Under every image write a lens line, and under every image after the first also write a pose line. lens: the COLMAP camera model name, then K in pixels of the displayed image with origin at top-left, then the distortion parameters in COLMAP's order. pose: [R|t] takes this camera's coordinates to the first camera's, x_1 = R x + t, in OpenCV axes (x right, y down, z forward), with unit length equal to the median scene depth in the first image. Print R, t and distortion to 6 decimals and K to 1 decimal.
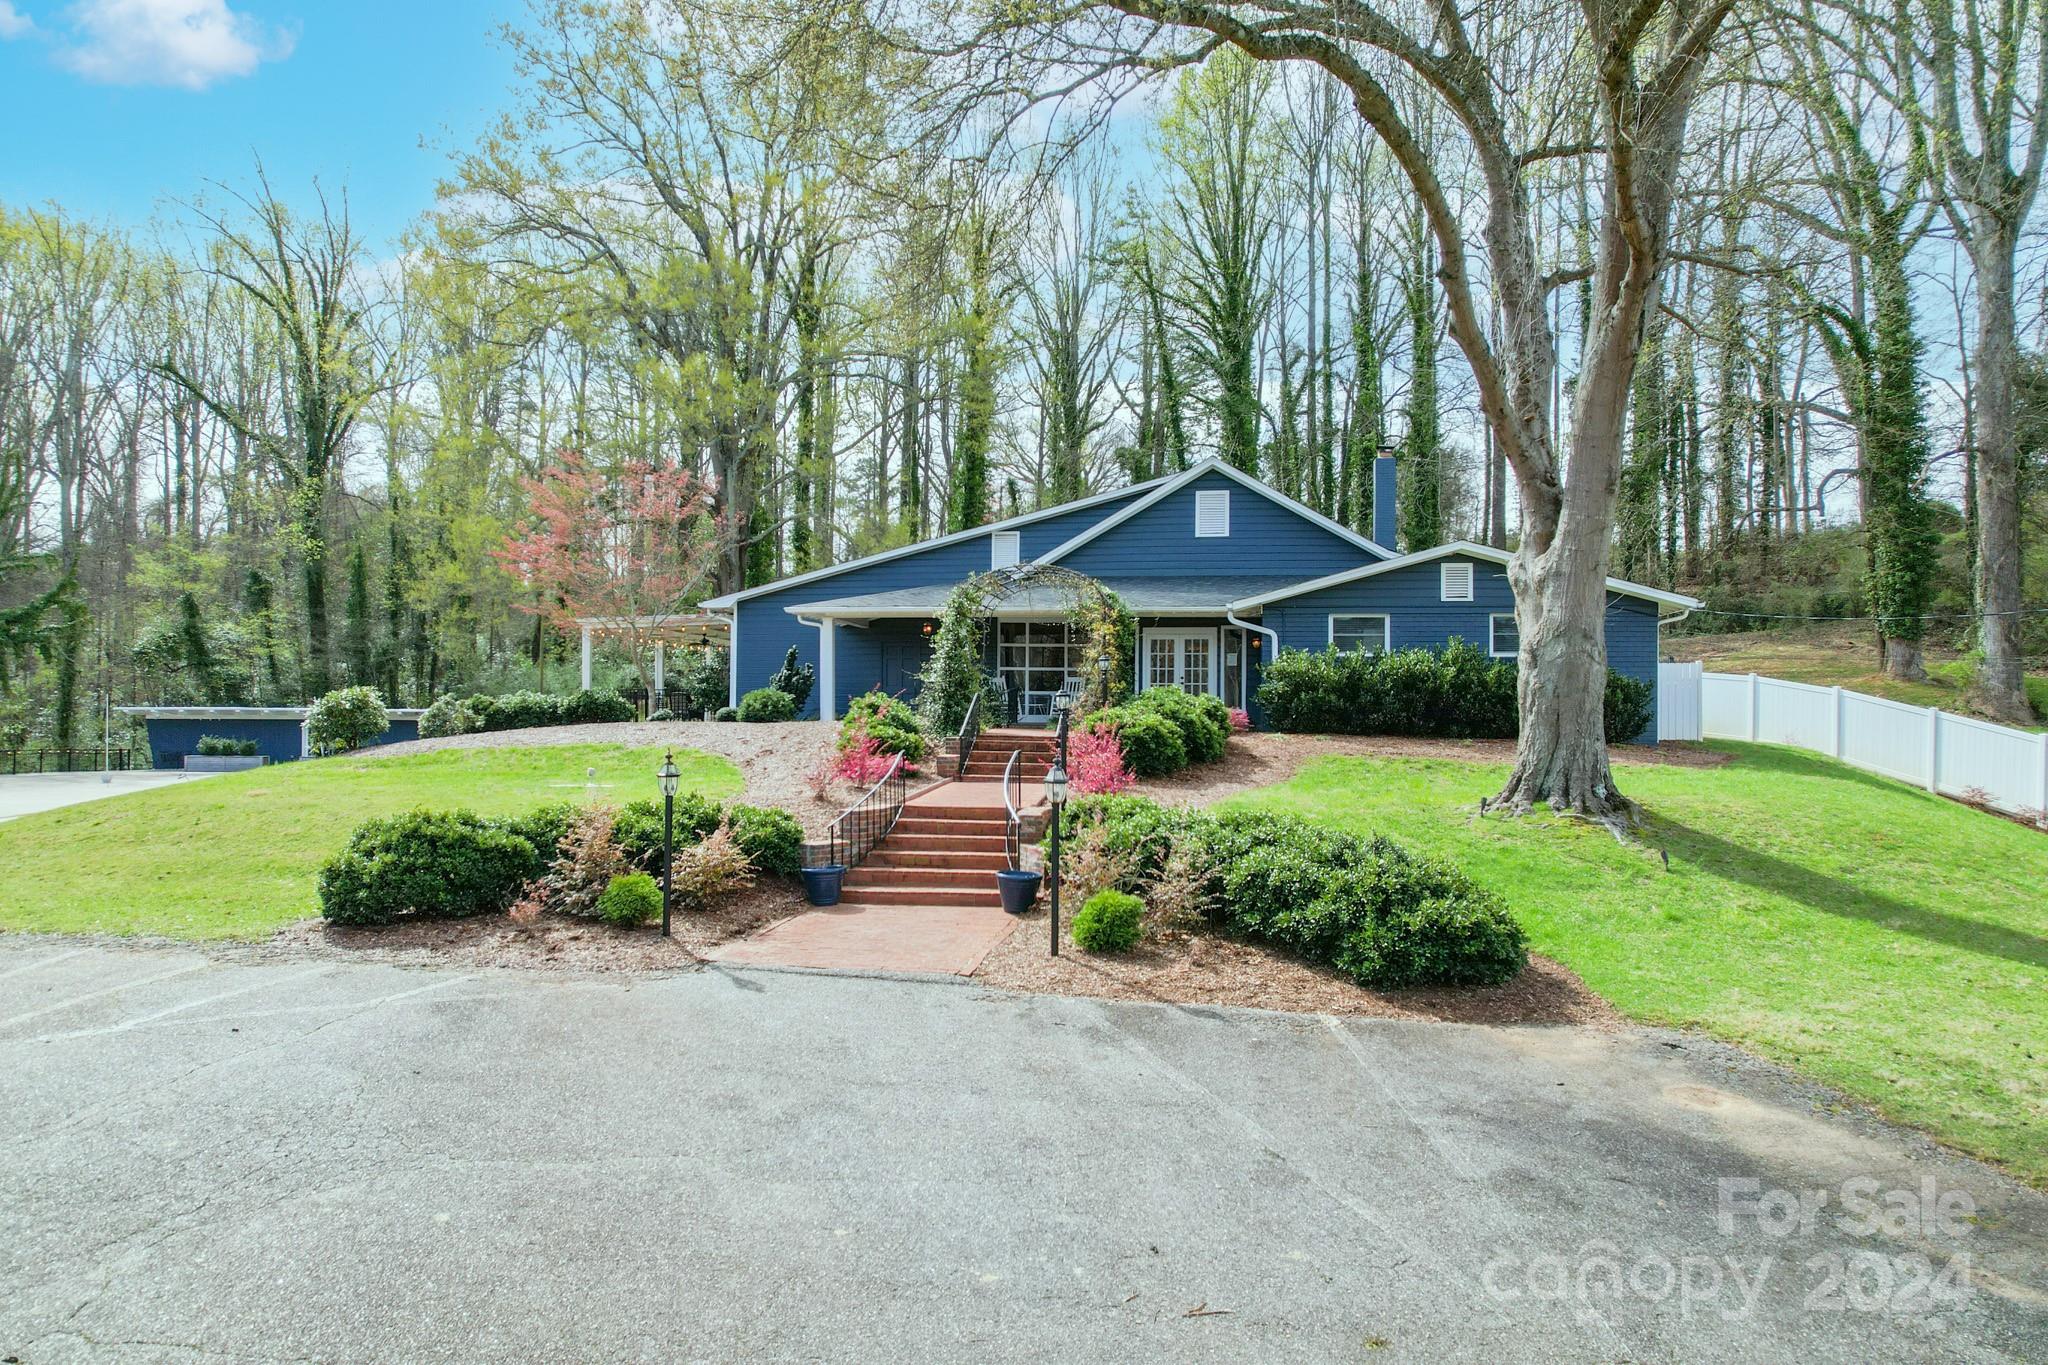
lens RADIAL K [[1313.4, 0, 1022.4], [0, 1313.4, 695.4], [0, 0, 1]] dist [-0.052832, 0.047063]
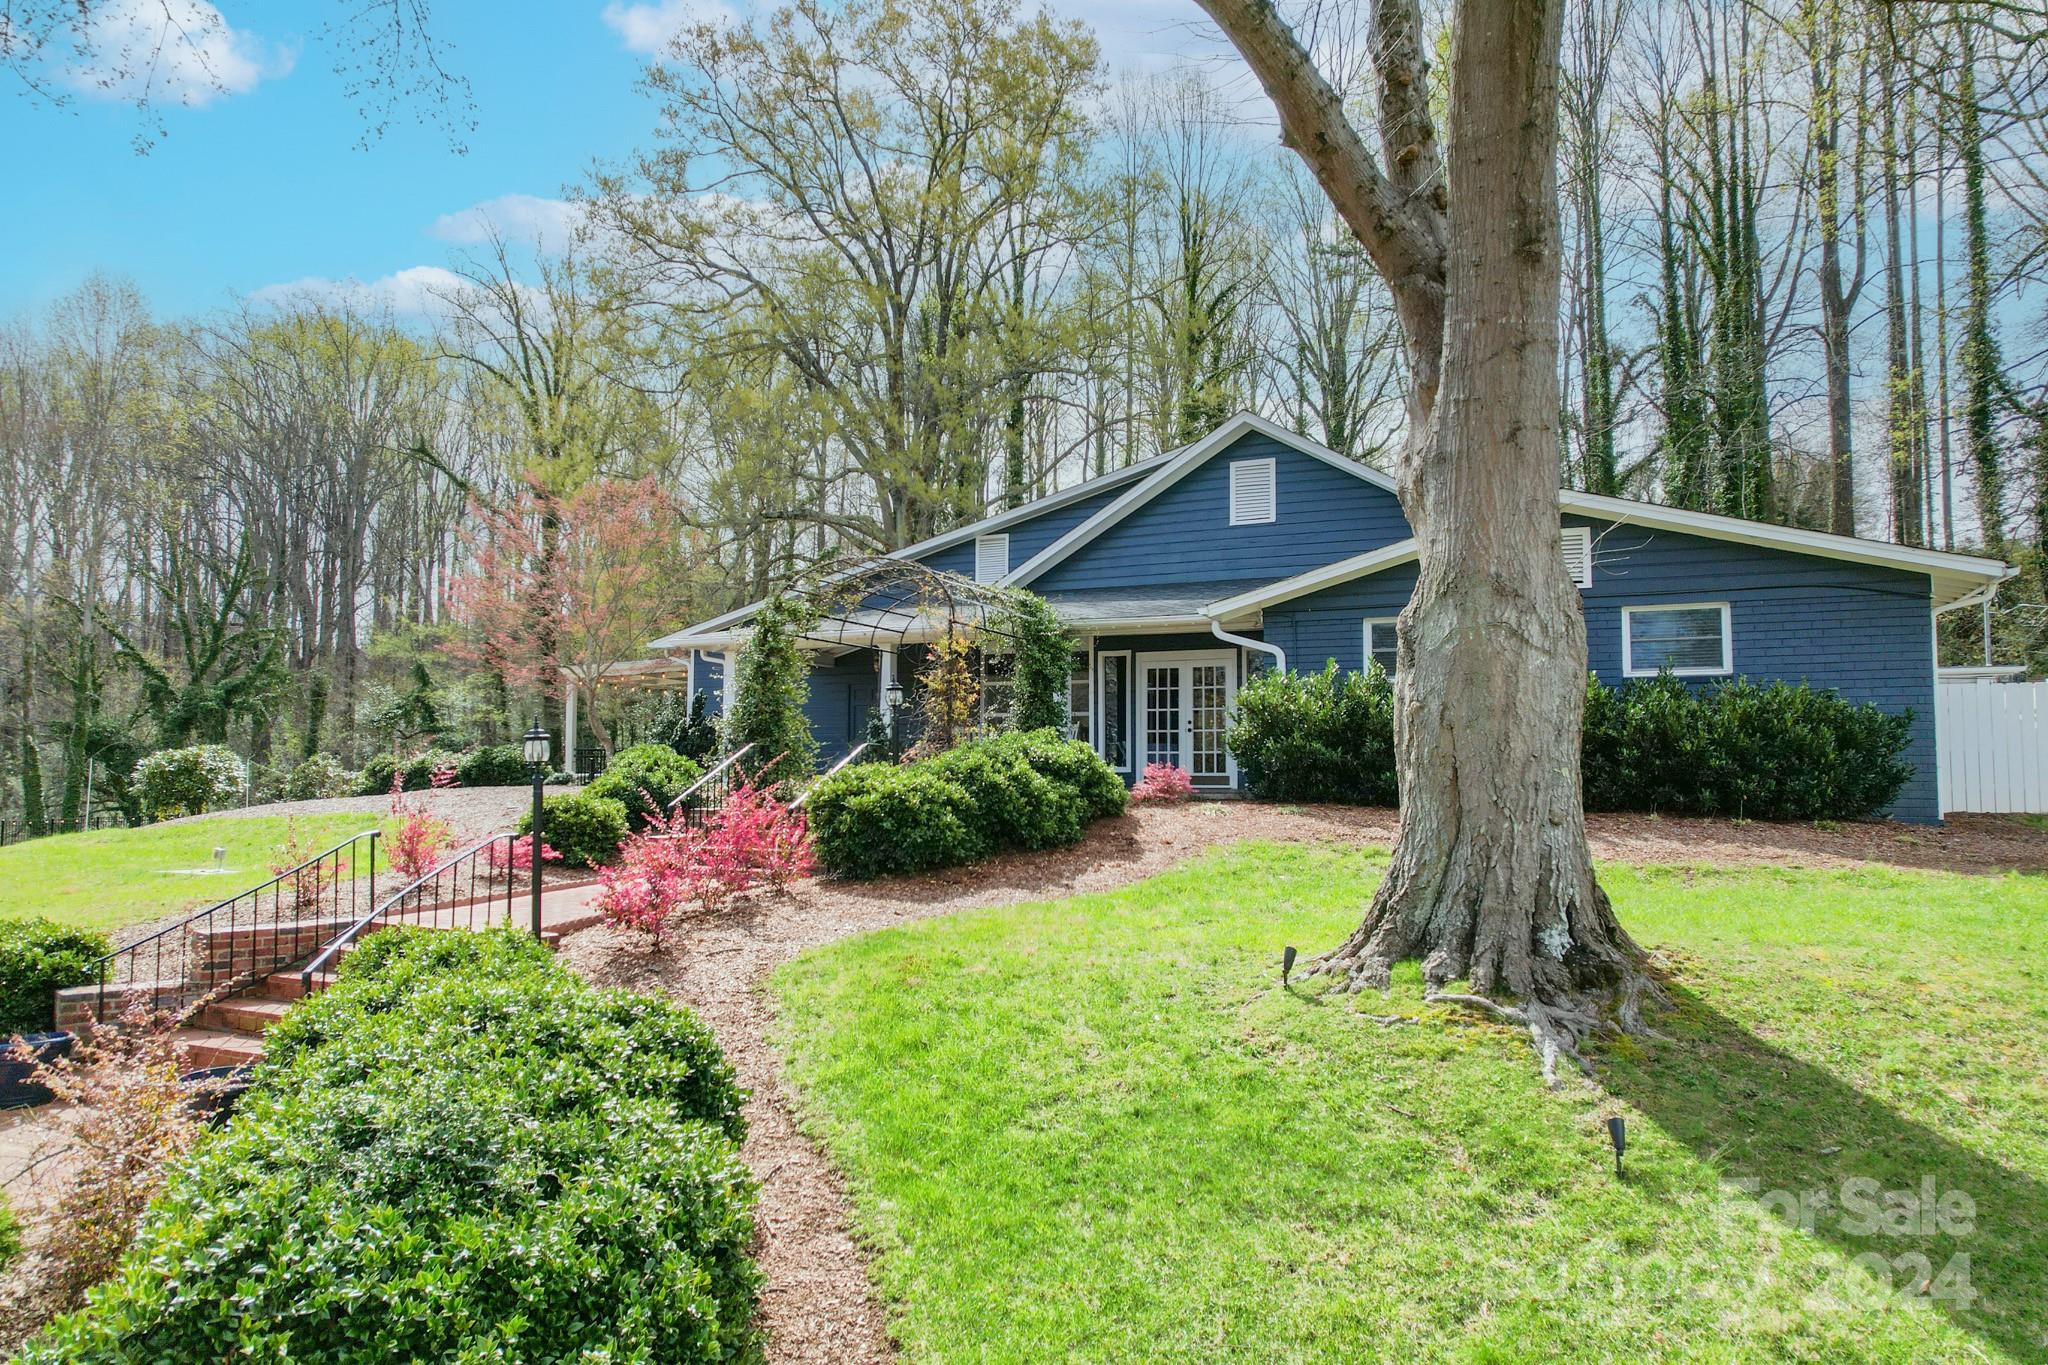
lens RADIAL K [[1313.4, 0, 1019.1], [0, 1313.4, 685.9], [0, 0, 1]] dist [-0.052832, 0.047063]
pose [[0.961121, -0.022957, -0.275171, 0.220759], [0.007479, 0.998336, -0.057170, 0.006383], [0.276026, 0.052889, 0.959694, 0.294324]]
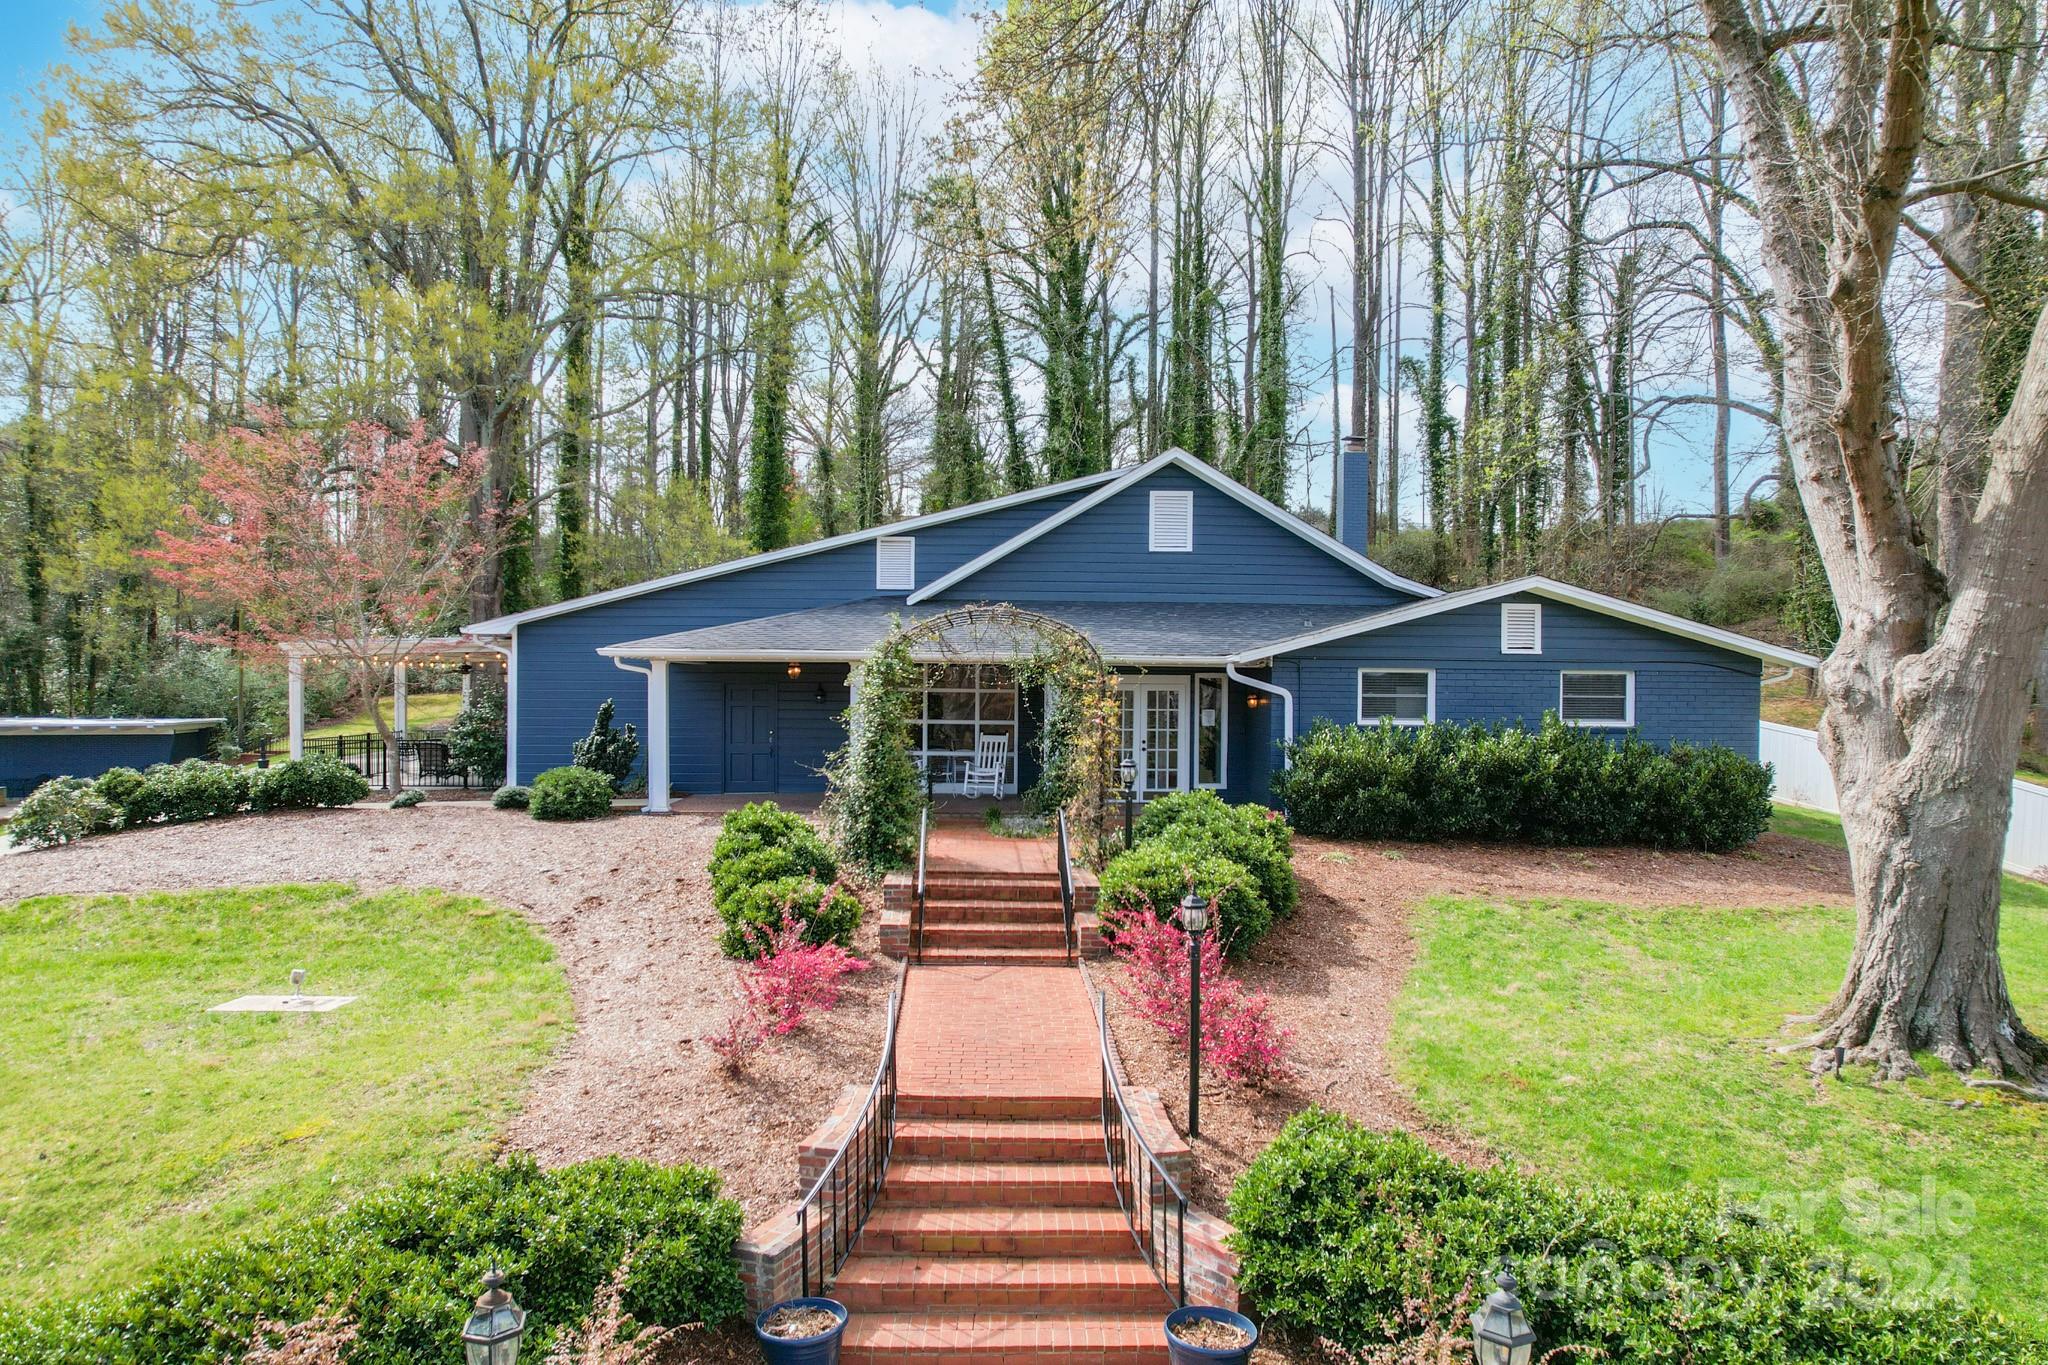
lens RADIAL K [[1313.4, 0, 1024.5], [0, 1313.4, 695.3], [0, 0, 1]] dist [-0.052832, 0.047063]
pose [[0.983149, -0.001292, 0.182803, -0.081315], [-0.004295, 0.999536, 0.030164, -0.060806], [-0.182757, -0.030441, 0.982687, 0.263579]]
